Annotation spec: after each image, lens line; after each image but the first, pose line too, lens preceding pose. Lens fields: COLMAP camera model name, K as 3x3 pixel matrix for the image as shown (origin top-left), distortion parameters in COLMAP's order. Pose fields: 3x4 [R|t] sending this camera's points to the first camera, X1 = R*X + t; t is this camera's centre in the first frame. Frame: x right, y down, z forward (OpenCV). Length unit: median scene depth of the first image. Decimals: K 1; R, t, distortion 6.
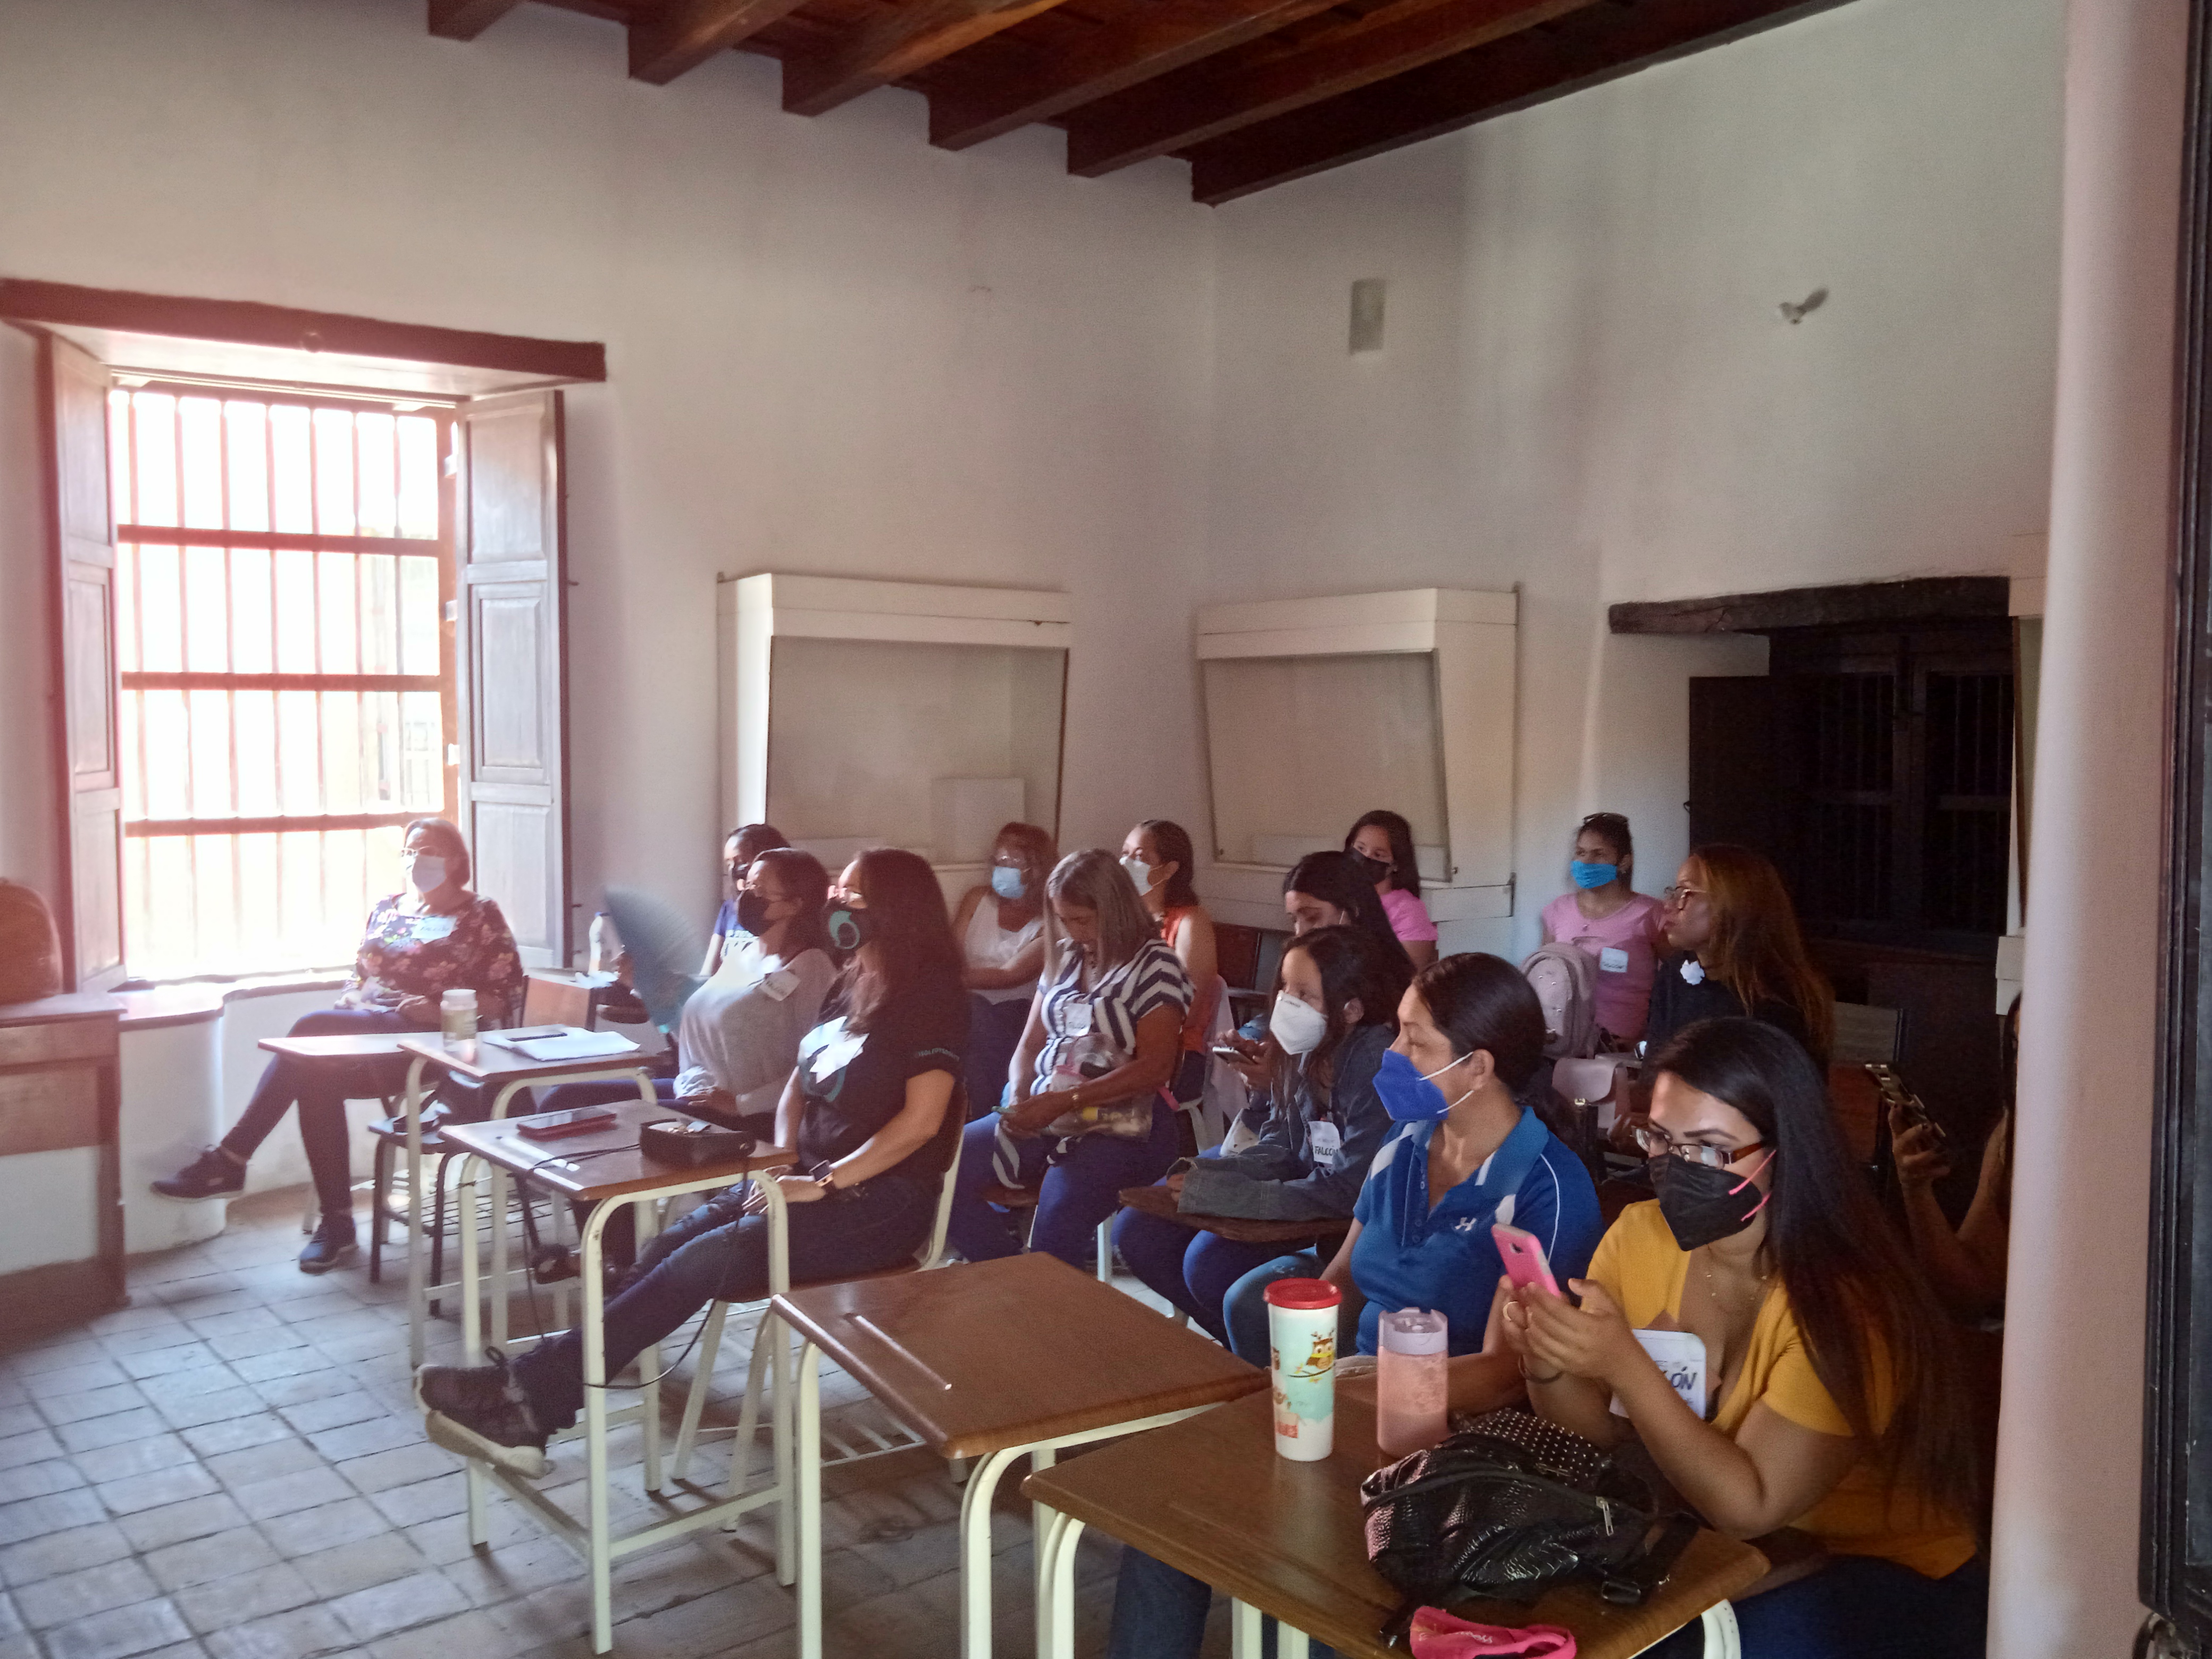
lens RADIAL K [[1850.1, 0, 1106.0], [0, 1850.1, 829.5], [0, 0, 1]] dist [0.066751, -0.110036]
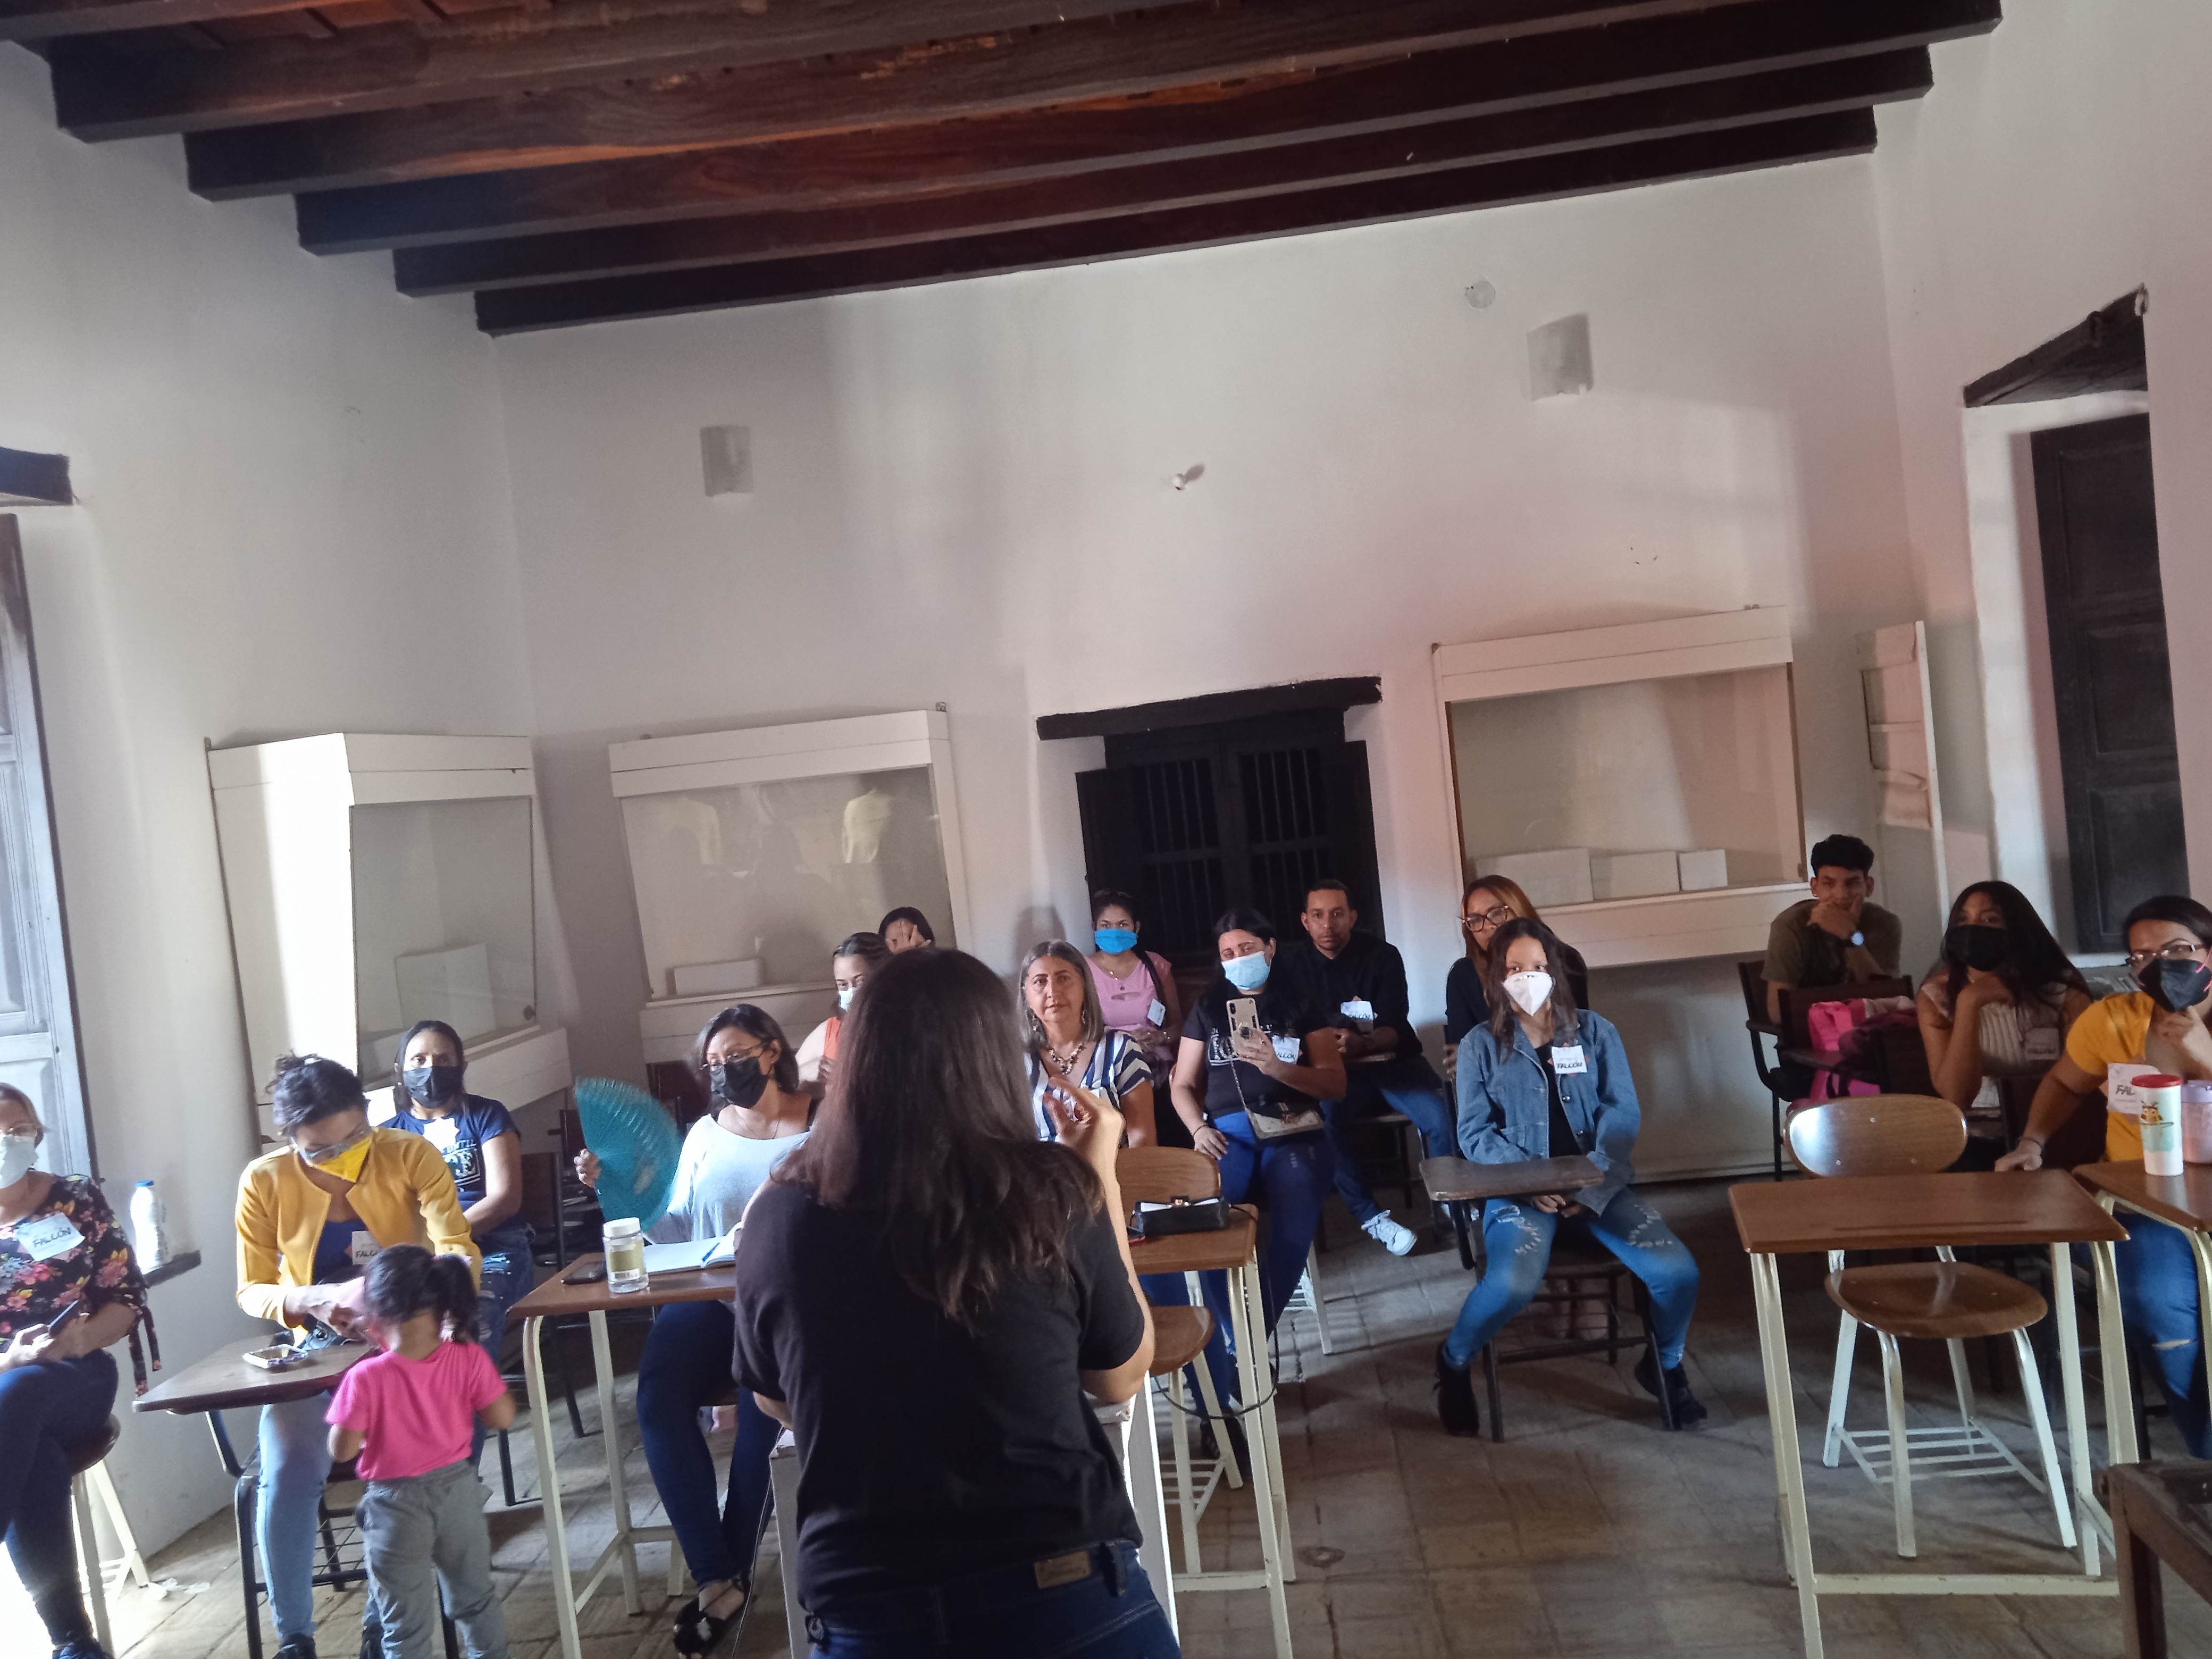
lens RADIAL K [[1850.1, 0, 1106.0], [0, 1850.1, 829.5], [0, 0, 1]] dist [0.066751, -0.110036]
pose [[0.676471, -0.099922, 0.729659, -0.544440], [0.152098, 0.988349, -0.005663, -0.035258], [-0.720592, 0.114811, 0.683788, 0.167537]]
